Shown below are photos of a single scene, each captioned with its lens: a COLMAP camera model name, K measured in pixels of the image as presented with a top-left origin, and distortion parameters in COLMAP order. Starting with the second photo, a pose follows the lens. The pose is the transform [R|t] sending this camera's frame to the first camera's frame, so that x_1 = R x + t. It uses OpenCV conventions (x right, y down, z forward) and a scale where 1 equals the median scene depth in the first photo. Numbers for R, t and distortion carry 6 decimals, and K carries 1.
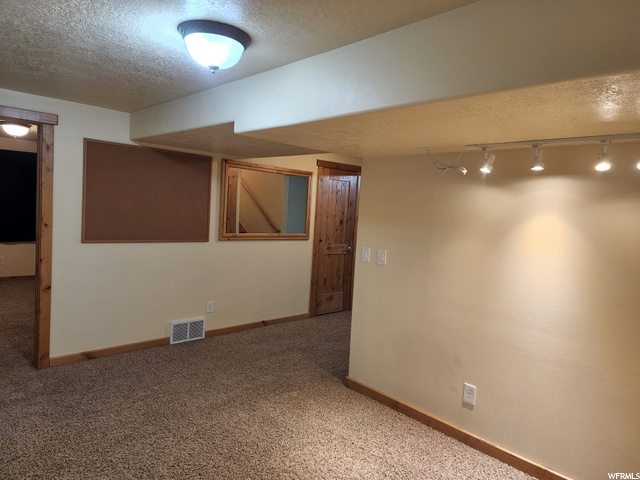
lens RADIAL K [[429.8, 0, 320.0], [0, 429.8, 240.0], [0, 0, 1]] dist [0.292297, -0.000054]
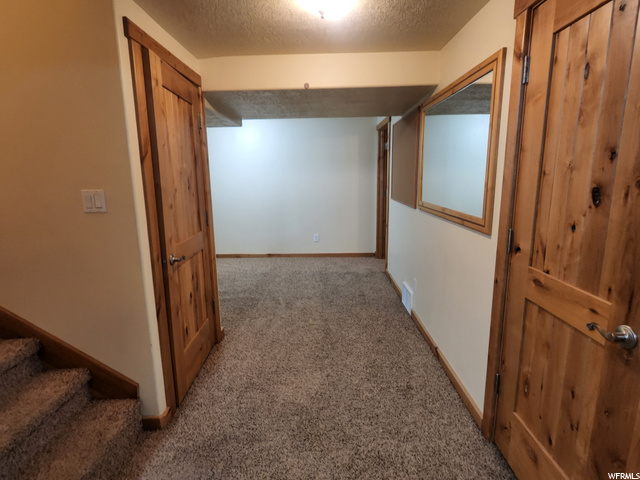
lens RADIAL K [[341.6, 0, 320.0], [0, 341.6, 240.0], [0, 0, 1]] dist [-0.001148, -0.000112]
pose [[-0.706025, 0.087122, -0.702808, 0.278038], [-0.070403, 0.978853, 0.192067, -0.042566], [0.704679, 0.185083, -0.684961, 1.034118]]
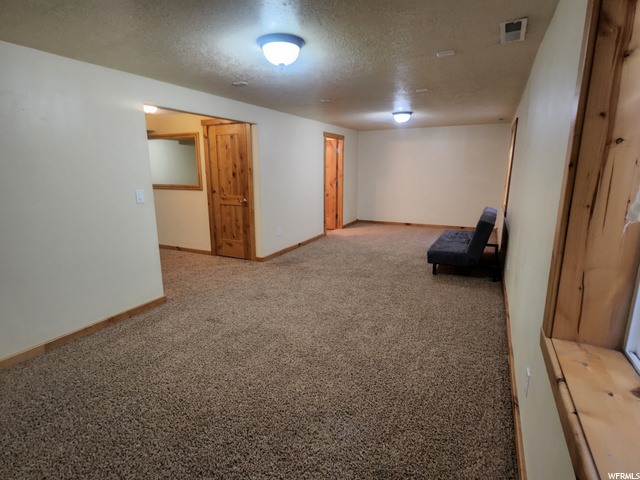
lens RADIAL K [[341.6, 0, 320.0], [0, 341.6, 240.0], [0, 0, 1]] dist [-0.001148, -0.000112]
pose [[0.346099, 0.138790, -0.927876, 0.926750], [-0.037416, 0.990253, 0.134164, -0.002951], [0.937452, -0.011716, 0.347918, 0.913857]]
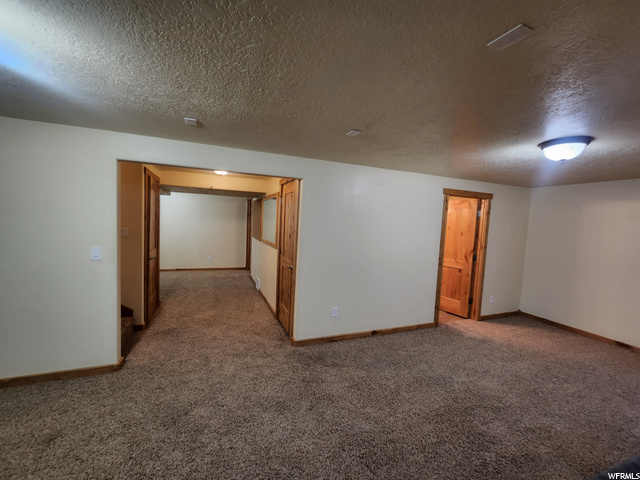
lens RADIAL K [[261.6, 0, 320.0], [0, 261.6, 240.0], [0, 0, 1]] dist [-0.000319, 0.000078]
pose [[-0.366282, -0.010318, -0.930447, 0.561414], [-0.124436, 0.991500, 0.037991, -0.063961], [0.922146, 0.129697, -0.364453, 1.281955]]
